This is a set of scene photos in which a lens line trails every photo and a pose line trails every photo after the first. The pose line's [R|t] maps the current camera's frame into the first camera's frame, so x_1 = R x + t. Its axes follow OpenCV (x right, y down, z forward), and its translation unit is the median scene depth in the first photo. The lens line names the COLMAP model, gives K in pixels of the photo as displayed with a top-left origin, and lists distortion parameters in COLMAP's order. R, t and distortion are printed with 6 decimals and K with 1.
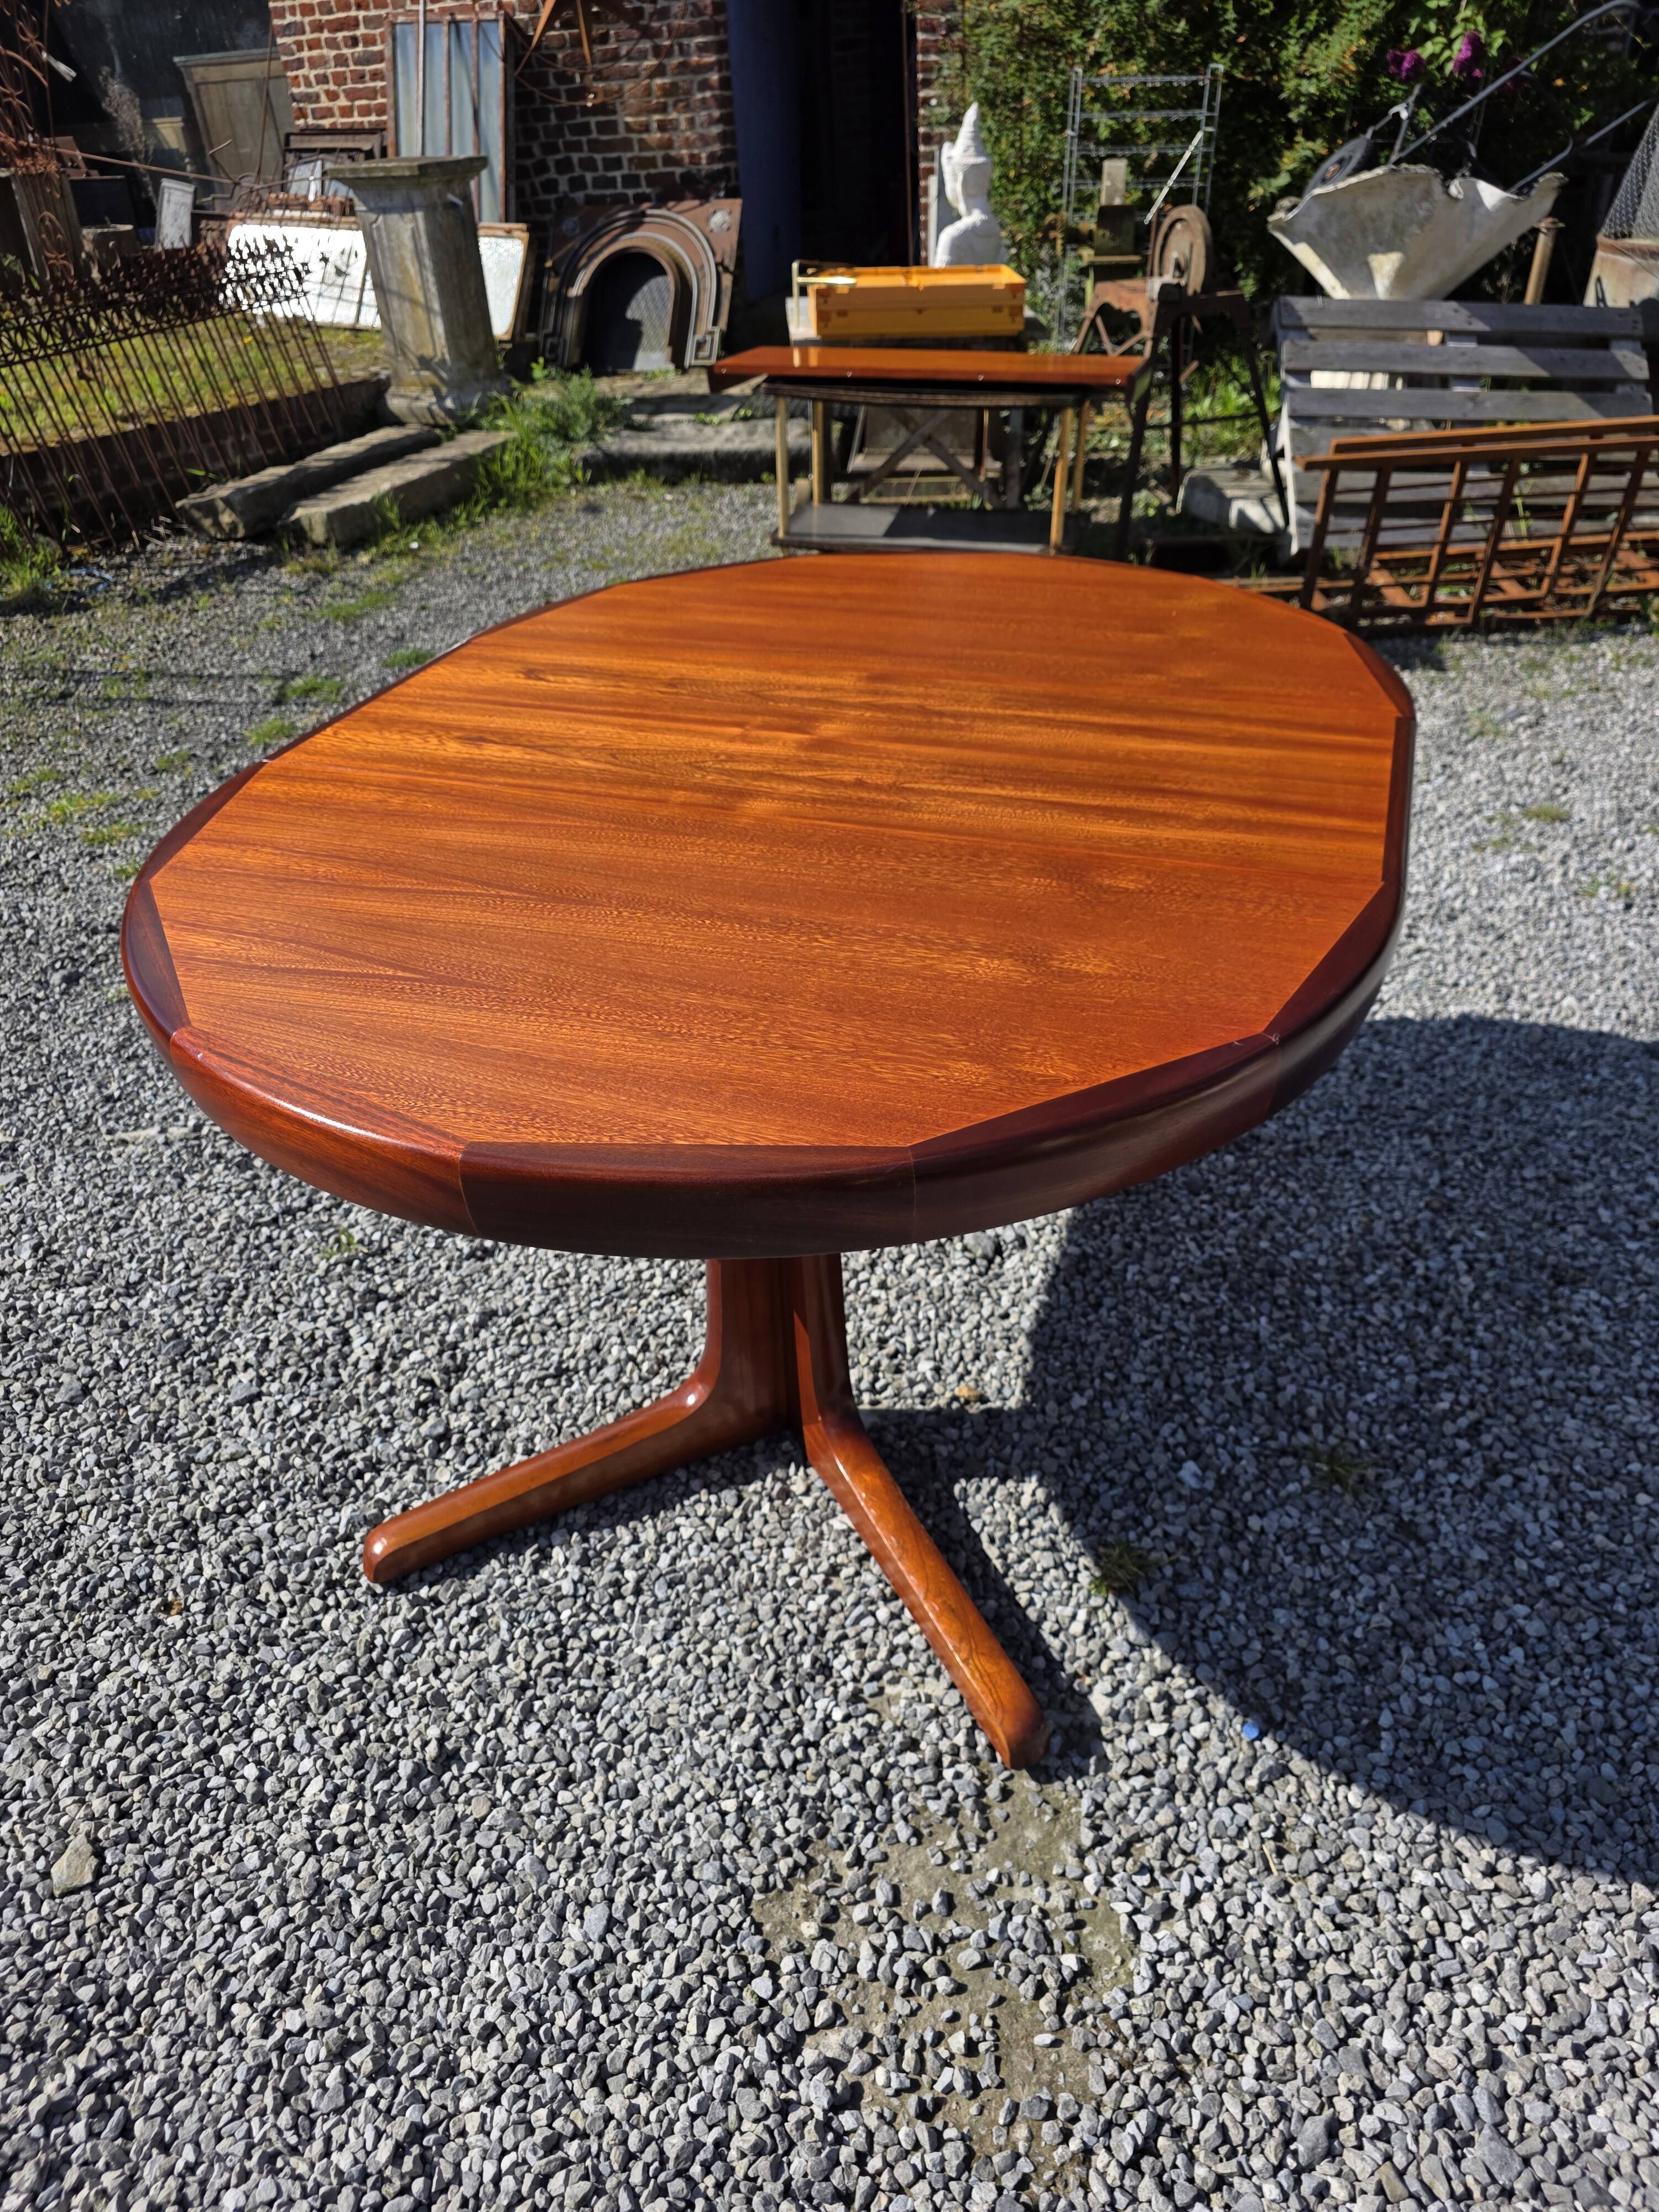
lens RADIAL K [[1501.5, 0, 820.7], [0, 1501.5, 1113.7], [0, 0, 1]] dist [0.035710, -0.025491]
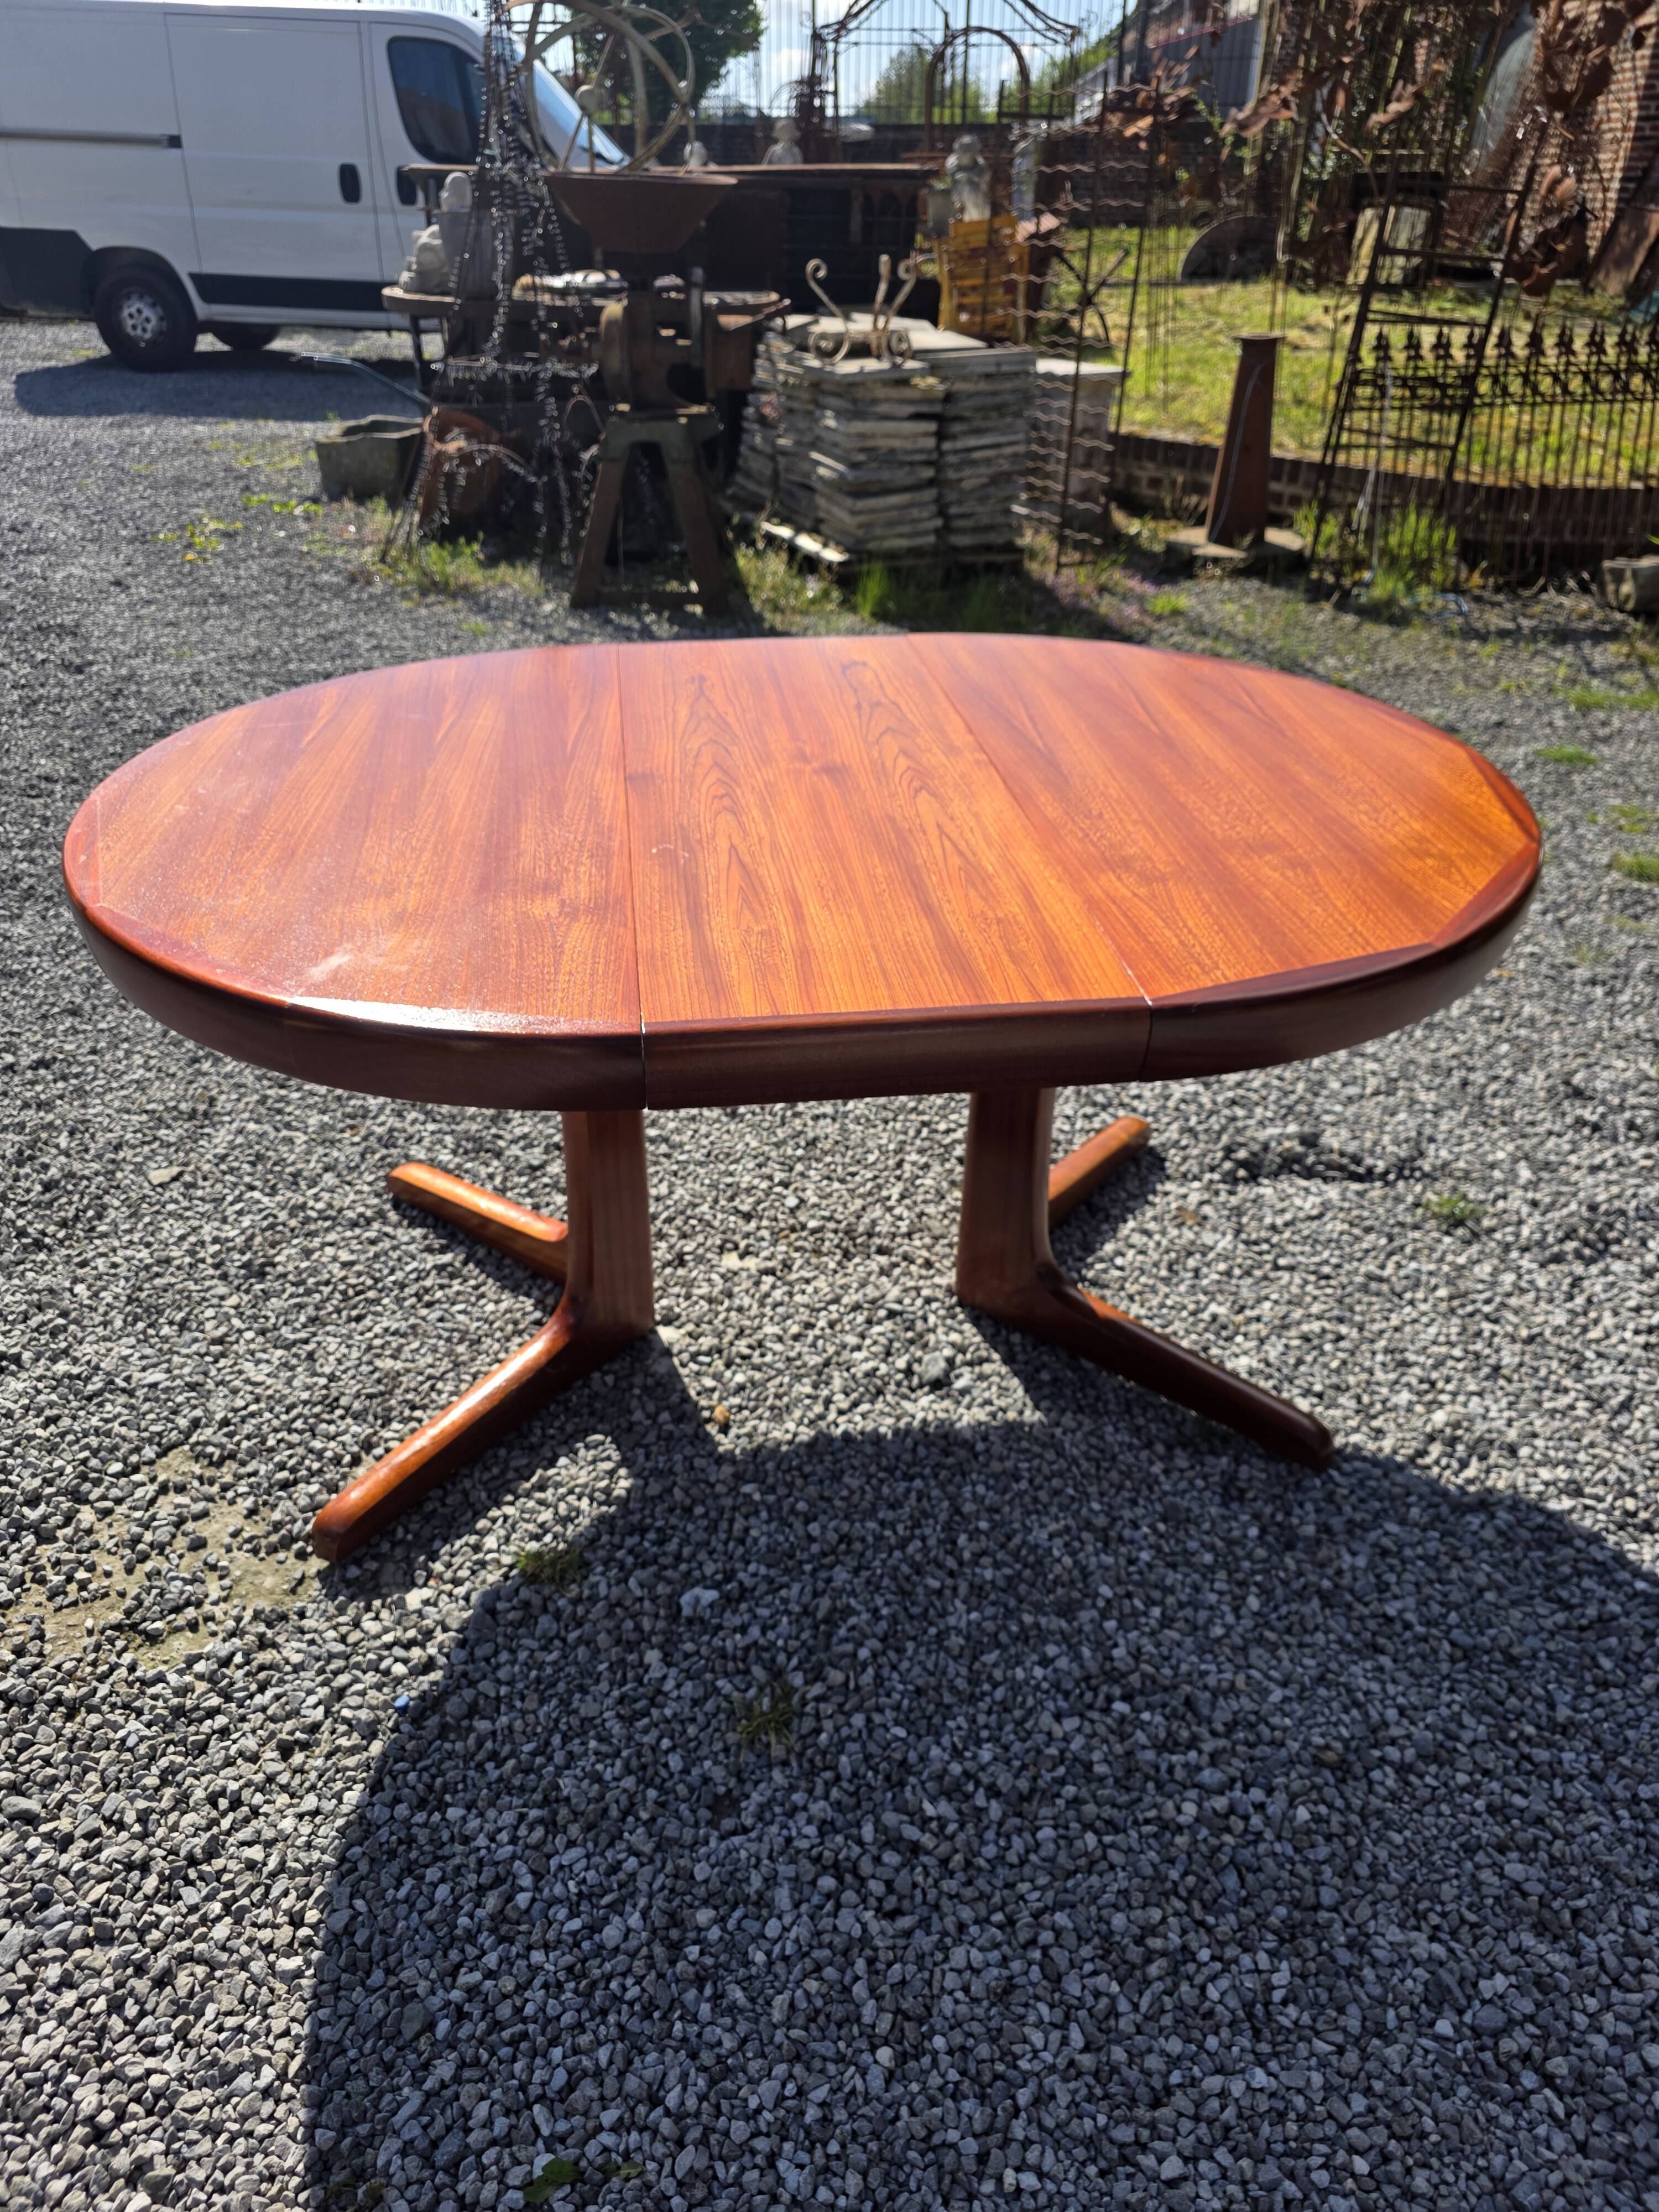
lens RADIAL K [[1501.5, 0, 805.9], [0, 1501.5, 1099.3], [0, 0, 1]] dist [0.035710, -0.025491]
pose [[0.433384, 0.501874, -0.748533, 0.857899], [-0.521236, 0.817158, 0.246101, -0.299909], [0.735181, 0.283506, 0.615738, 0.378423]]
